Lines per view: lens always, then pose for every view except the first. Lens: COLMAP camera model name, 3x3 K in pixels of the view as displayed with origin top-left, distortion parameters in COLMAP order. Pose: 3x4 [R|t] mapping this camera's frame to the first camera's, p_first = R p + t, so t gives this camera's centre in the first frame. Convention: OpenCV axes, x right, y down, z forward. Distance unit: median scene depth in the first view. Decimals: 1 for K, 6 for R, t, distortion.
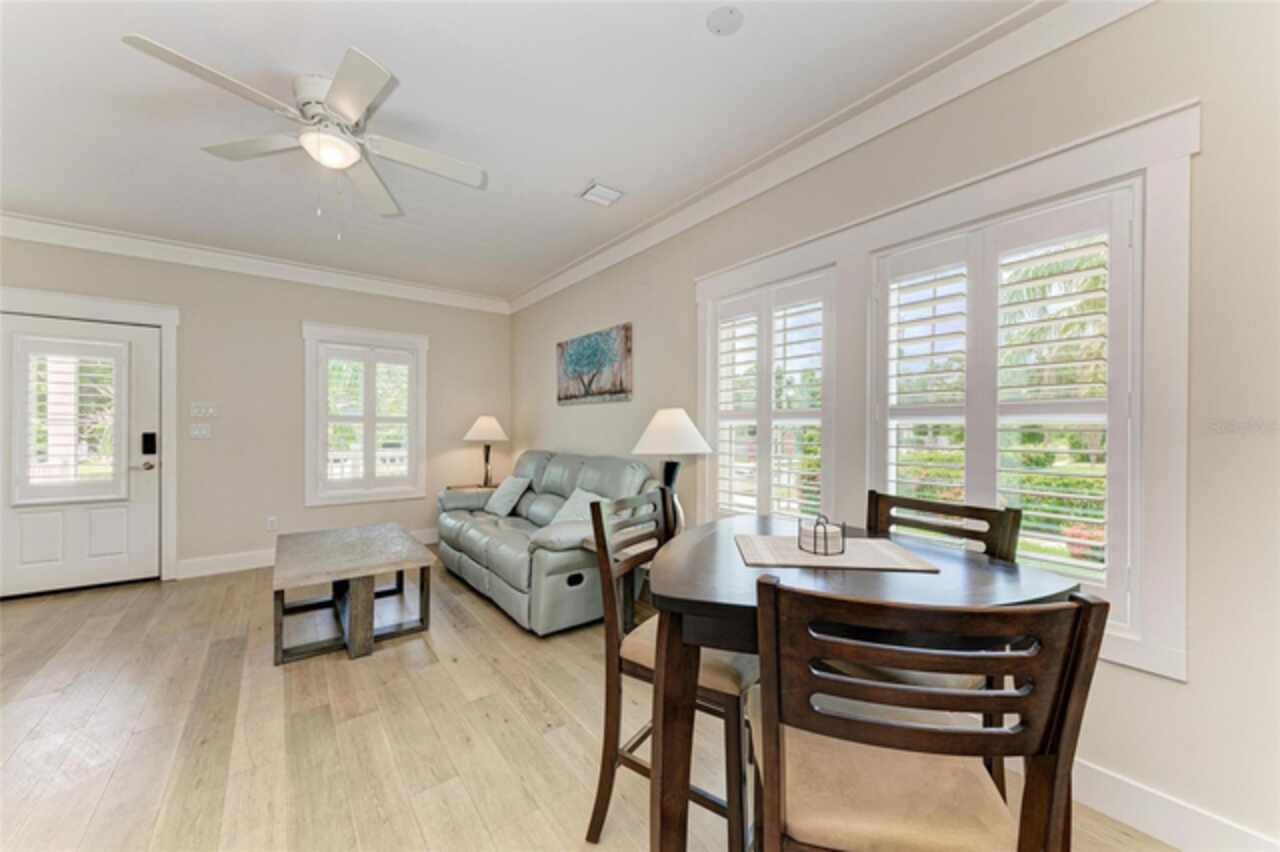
lens RADIAL K [[453.3, 0, 639.5], [0, 453.3, 429.1], [0, 0, 1]] dist [0.005078, -0.000180]
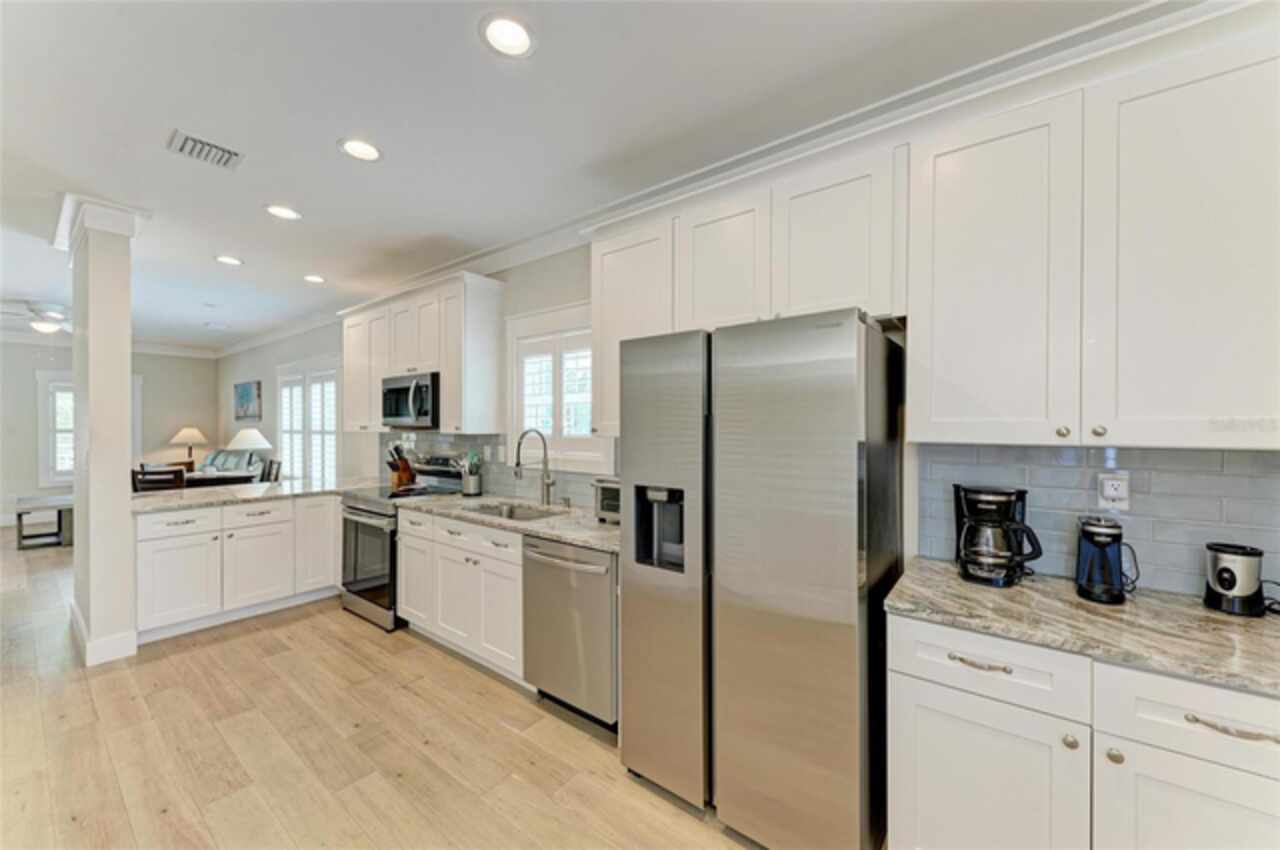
lens RADIAL K [[489.1, 0, 624.4], [0, 489.1, 422.6], [0, 0, 1]] dist [0.010699, 0.000240]
pose [[0.972753, 0.000664, 0.231842, 0.866883], [0.001921, 0.999938, -0.010923, -0.030894], [-0.231835, 0.011071, 0.972692, -1.181046]]
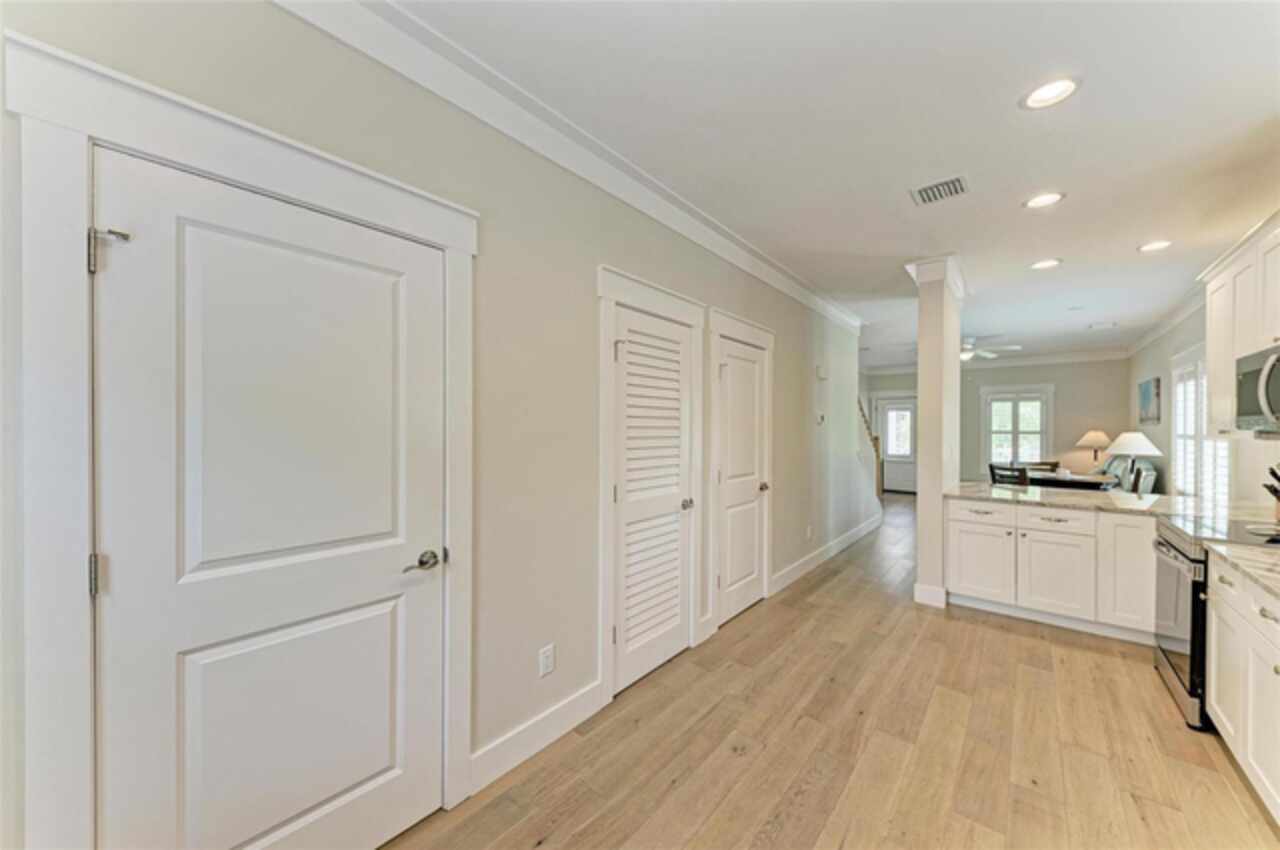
lens RADIAL K [[453.3, 0, 646.3], [0, 453.3, 428.6], [0, 0, 1]] dist [0.005078, -0.000180]
pose [[0.210830, 0.004081, -0.977514, 1.059231], [-0.009699, 0.999951, 0.002082, -0.030658], [0.977475, 0.009042, 0.210859, -1.014016]]
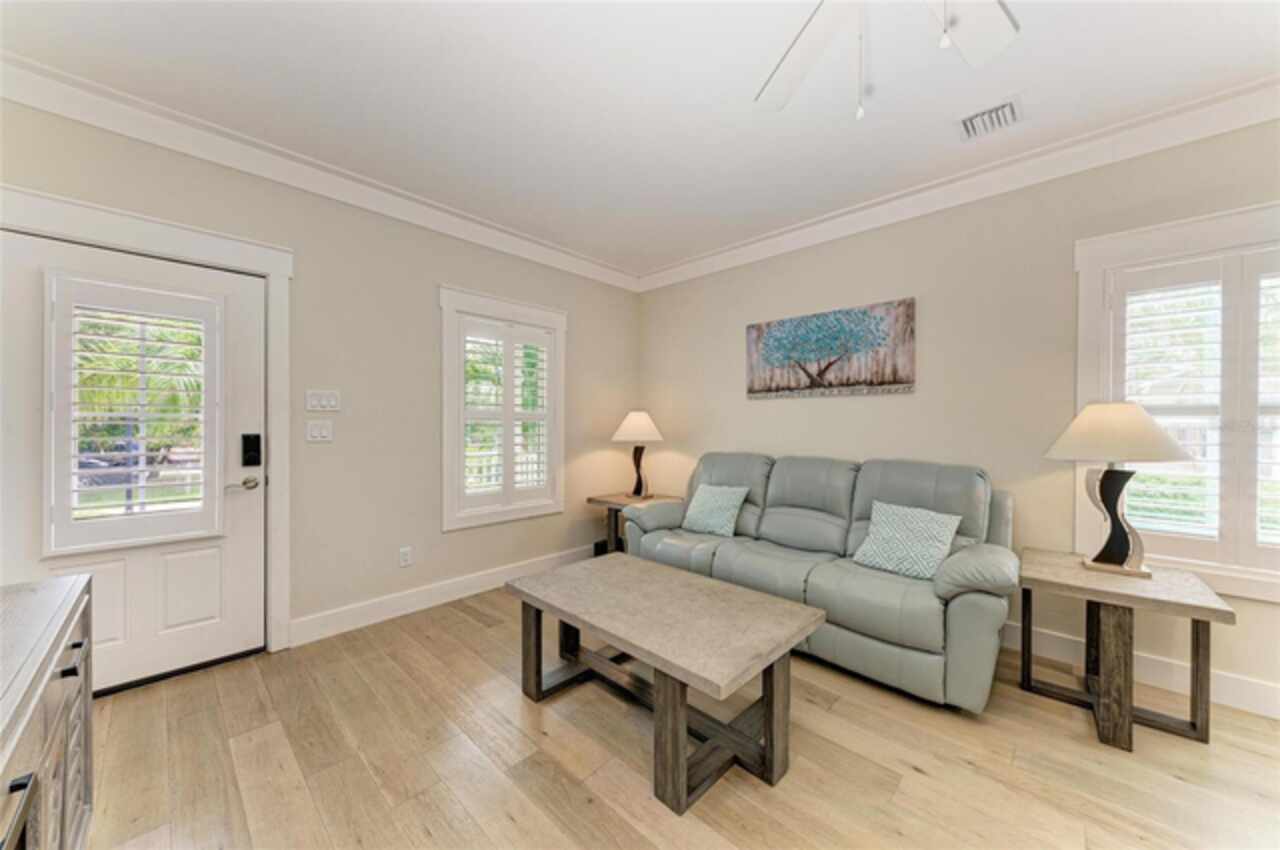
lens RADIAL K [[453.3, 0, 650.4], [0, 453.3, 420.9], [0, 0, 1]] dist [0.005078, -0.000180]
pose [[0.989567, 0.001290, 0.144067, -0.539139], [0.000698, 0.999905, -0.013748, -0.001091], [-0.144071, 0.013705, 0.989472, 0.226834]]
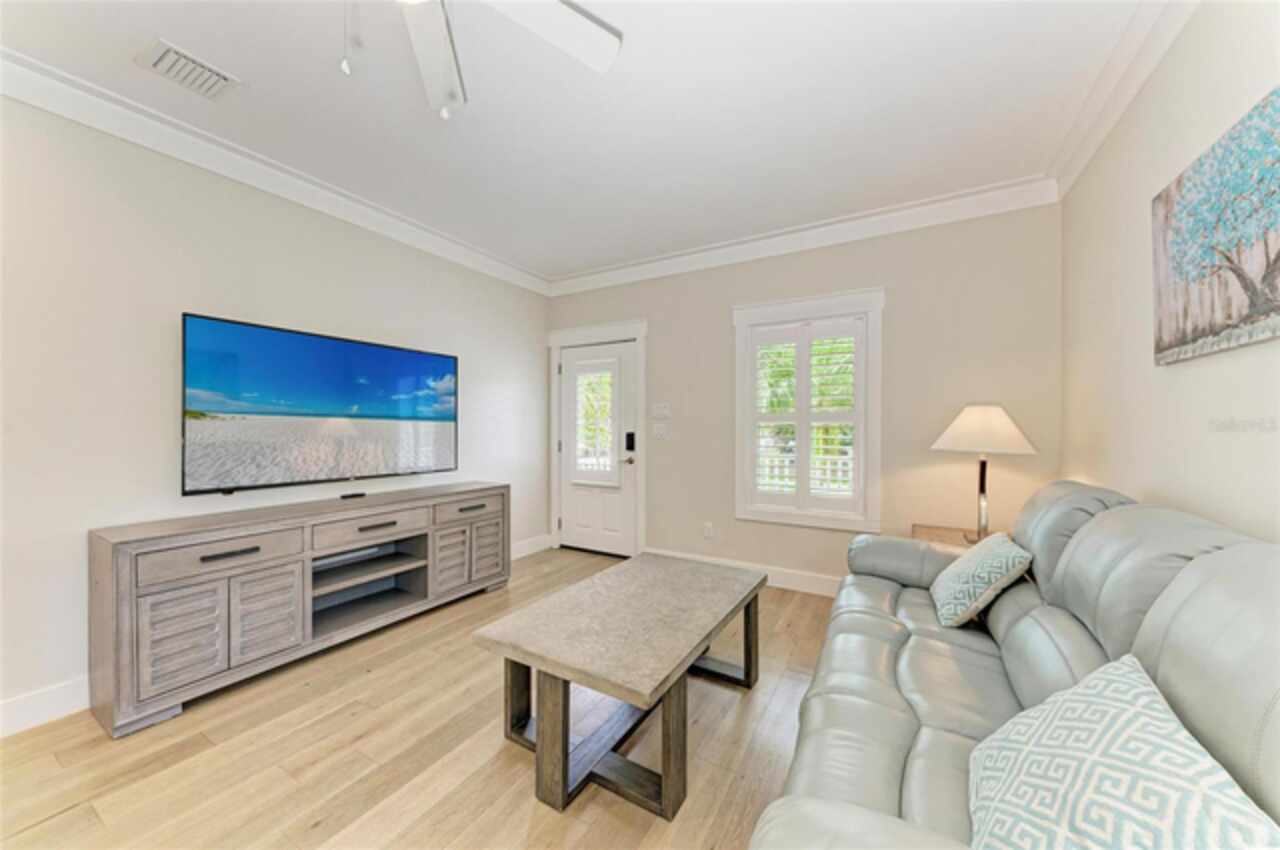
lens RADIAL K [[453.3, 0, 637.1], [0, 453.3, 426.1], [0, 0, 1]] dist [0.005078, -0.000180]
pose [[0.368875, -0.001883, -0.929477, 0.006244], [-0.004141, 0.999985, -0.003670, -0.002636], [0.929470, 0.005203, 0.368862, 0.539707]]
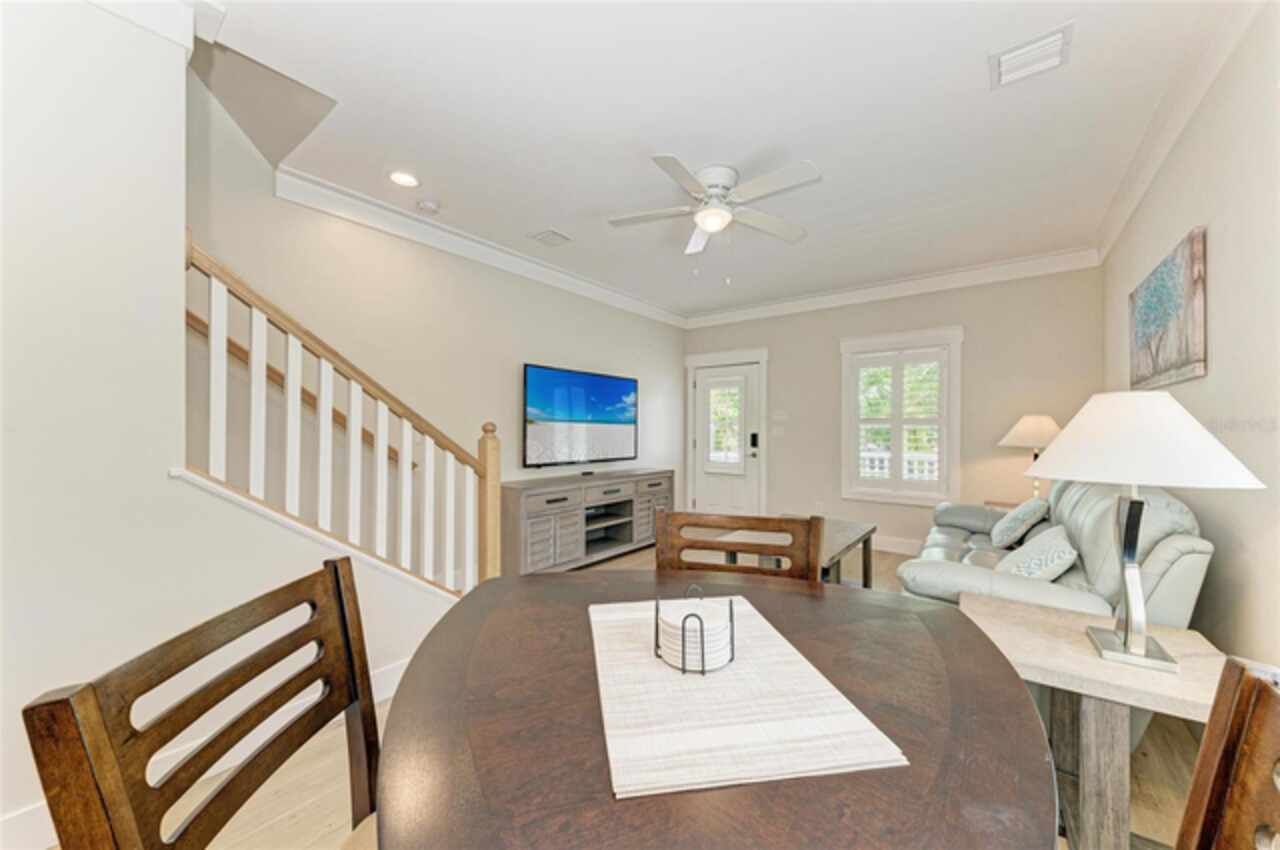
lens RADIAL K [[453.3, 0, 641.0], [0, 453.3, 425.6], [0, 0, 1]] dist [0.005078, -0.000180]
pose [[0.241031, -0.006017, -0.970499, 0.286193], [-0.006894, 0.999945, -0.007912, -0.001647], [0.970493, 0.008597, 0.240977, 0.240550]]
